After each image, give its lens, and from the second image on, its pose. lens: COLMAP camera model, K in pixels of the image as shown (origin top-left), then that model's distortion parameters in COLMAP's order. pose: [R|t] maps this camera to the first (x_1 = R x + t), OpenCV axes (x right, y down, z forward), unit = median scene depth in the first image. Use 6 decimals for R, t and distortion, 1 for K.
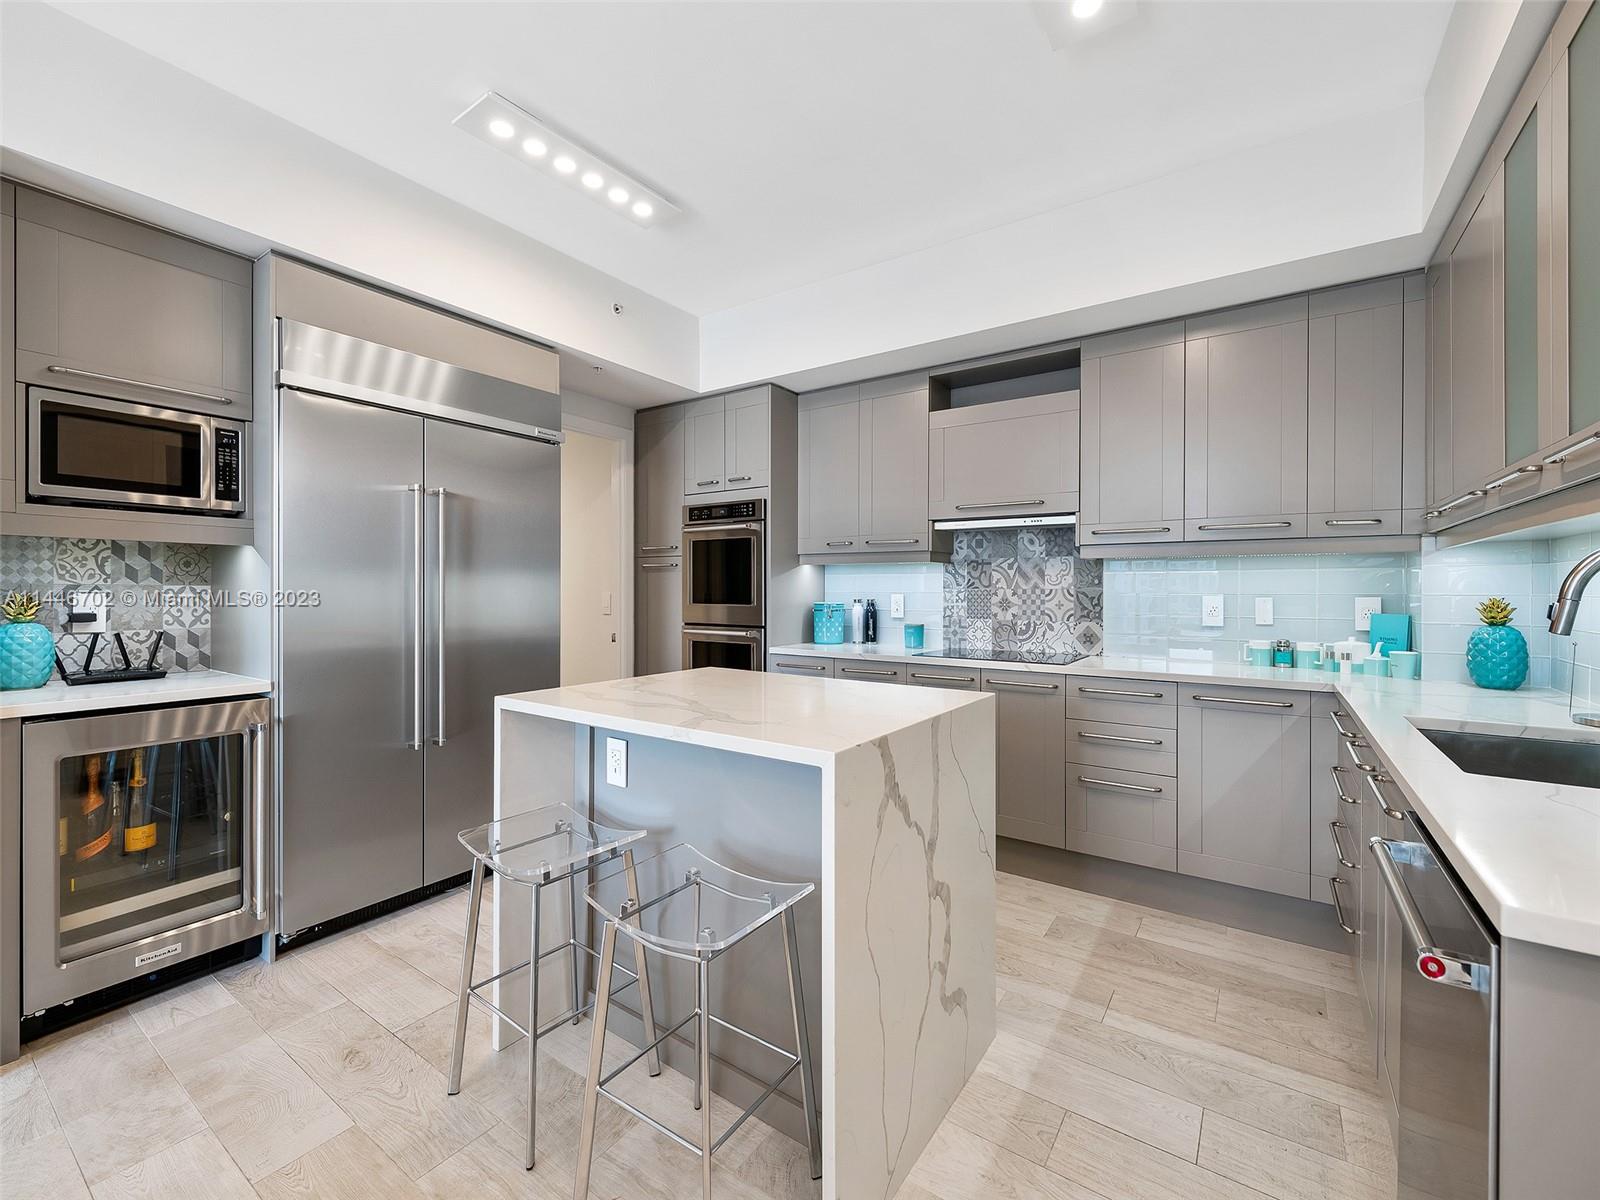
lens RADIAL K [[684.5, 0, 800.2], [0, 684.5, 593.1], [0, 0, 1]] dist [-0.001009, -0.000397]
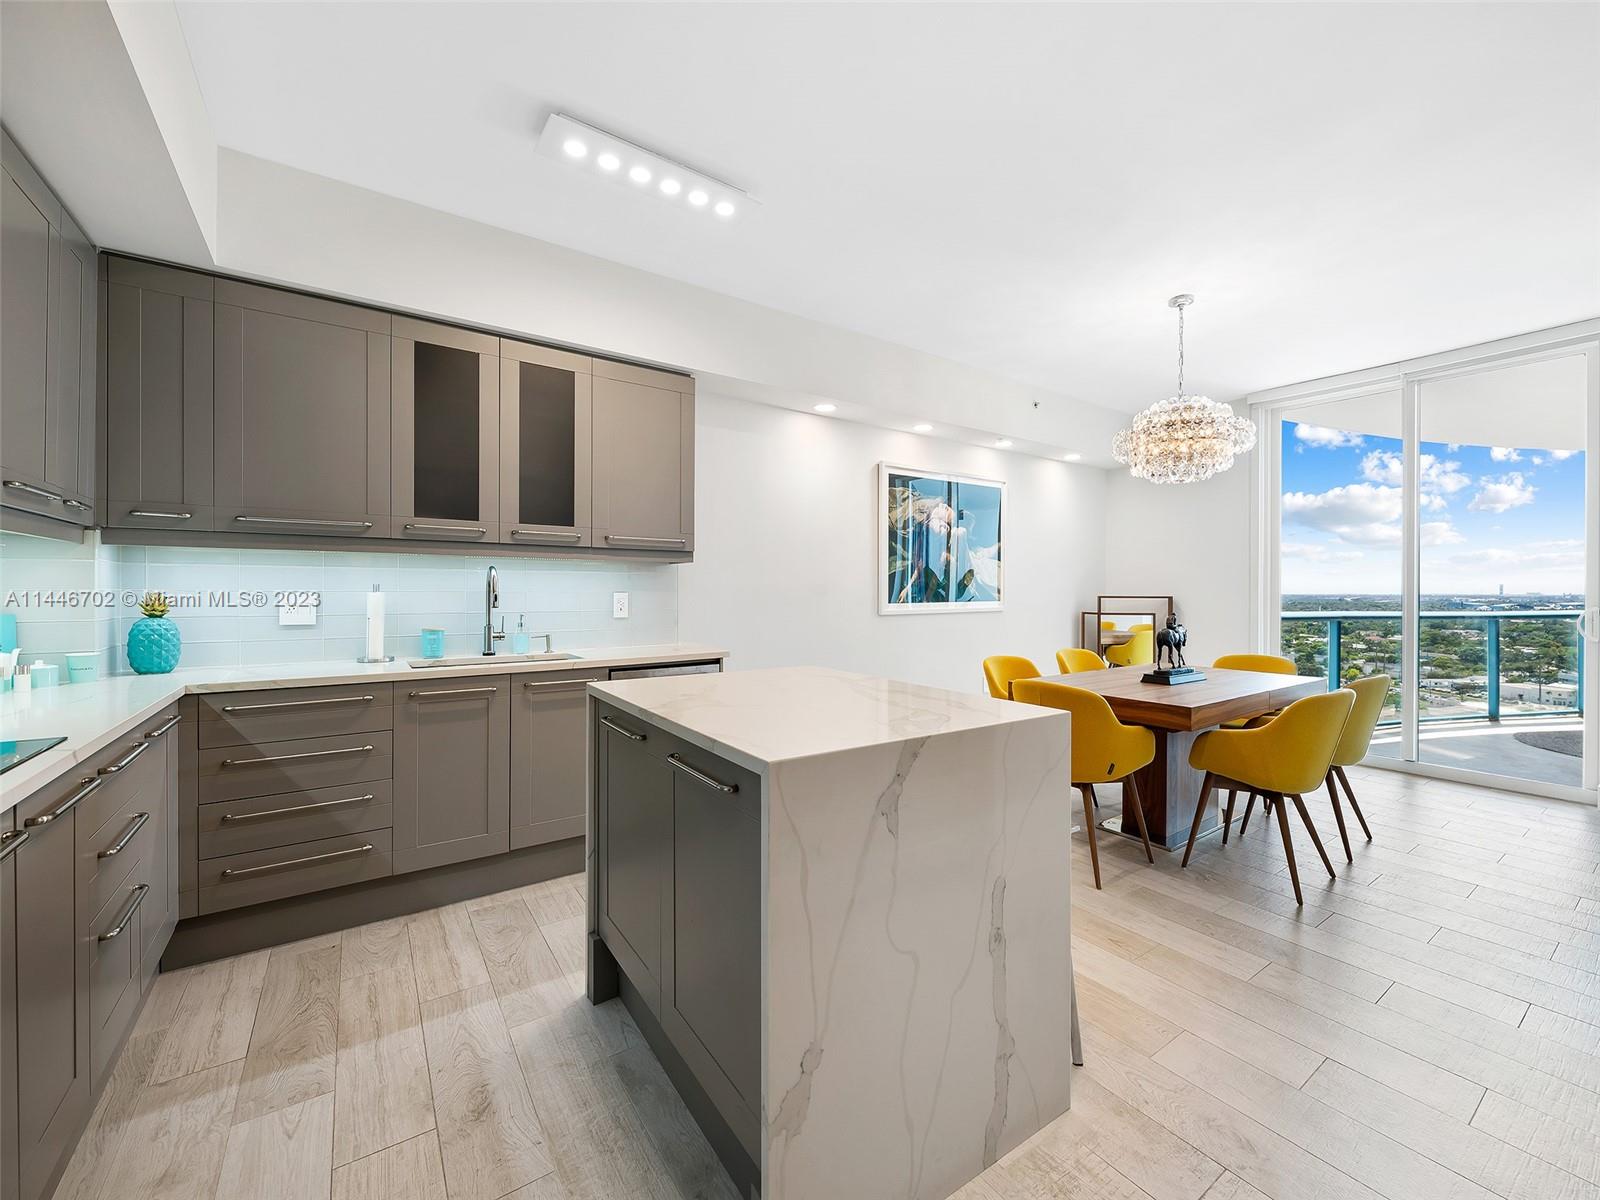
lens RADIAL K [[674.4, 0, 796.0], [0, 674.4, 592.1], [0, 0, 1]] dist [-0.000352, -0.000490]
pose [[-0.933933, -0.008640, 0.357343, -0.312557], [-0.005685, 0.999940, 0.009318, -0.008452], [-0.357402, 0.006671, -0.933927, 1.434949]]
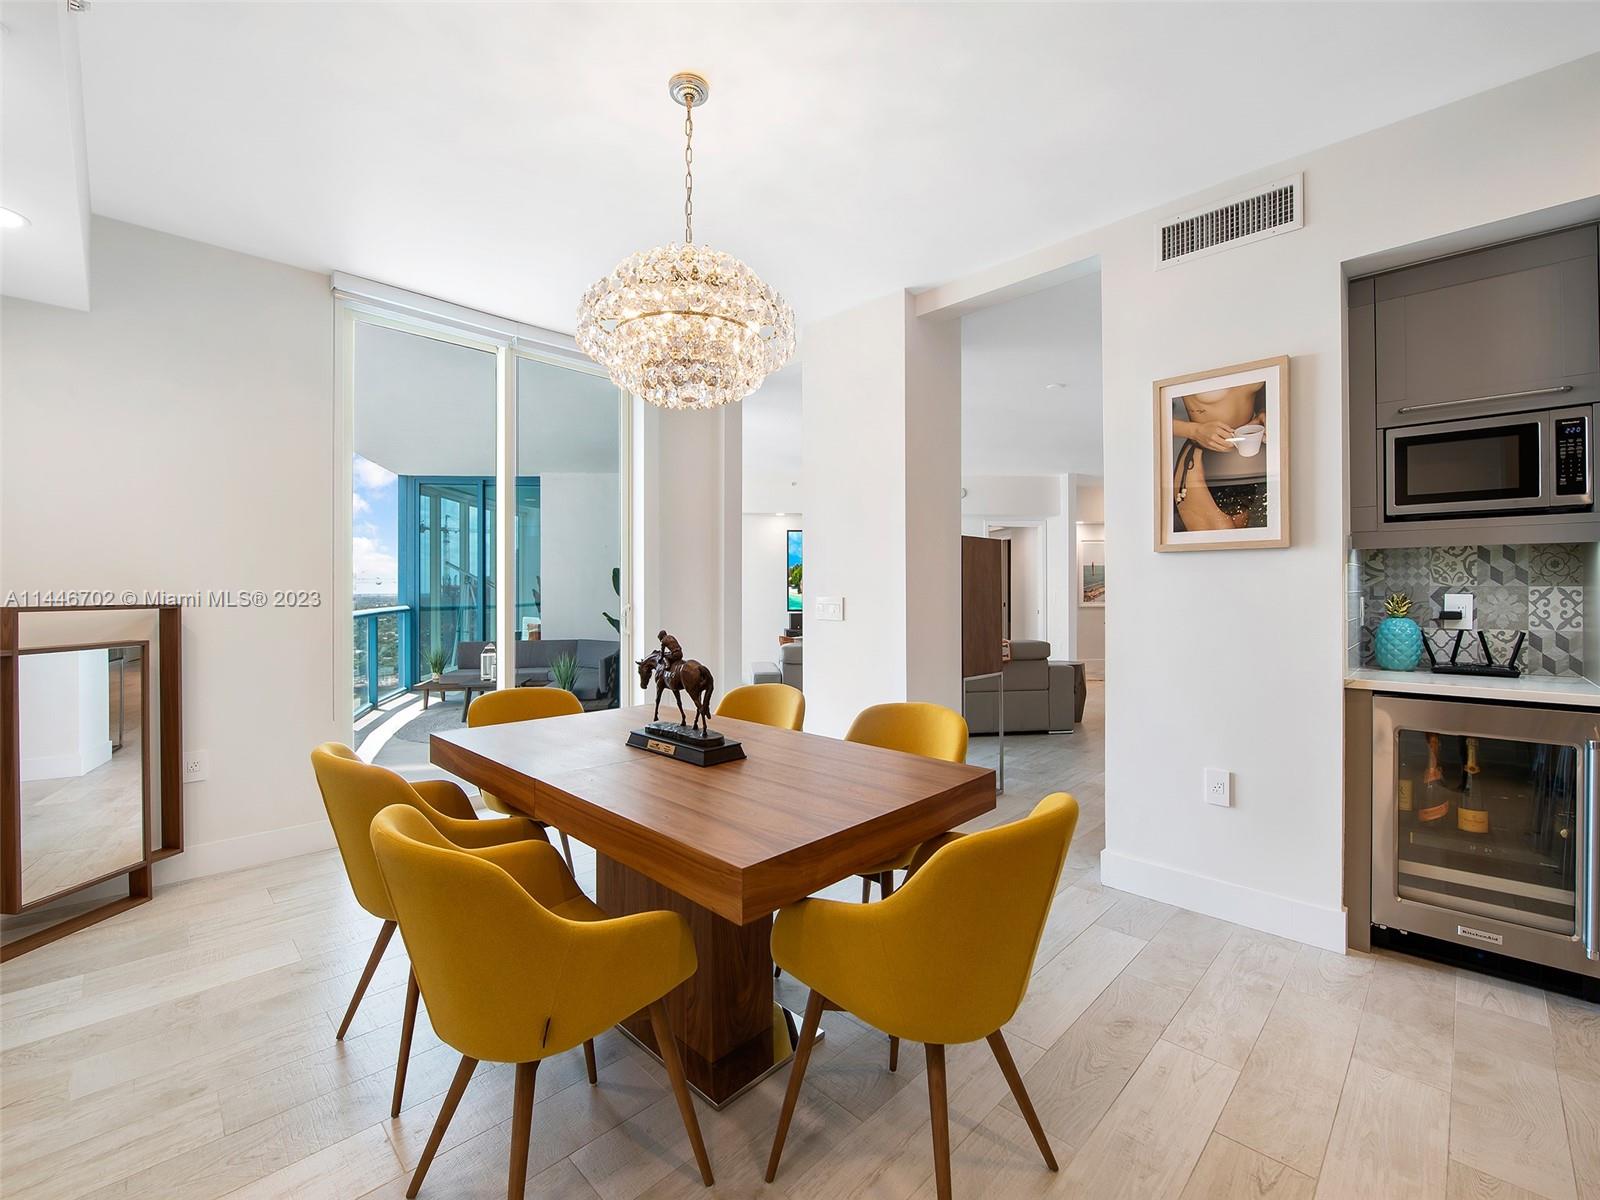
lens RADIAL K [[674.4, 0, 796.0], [0, 674.4, 592.1], [0, 0, 1]] dist [-0.000352, -0.000490]
pose [[-0.174023, -0.001596, -0.984740, 0.229142], [-0.003750, 0.999993, -0.000958, 0.001947], [0.984734, 0.003526, -0.174028, 0.112900]]
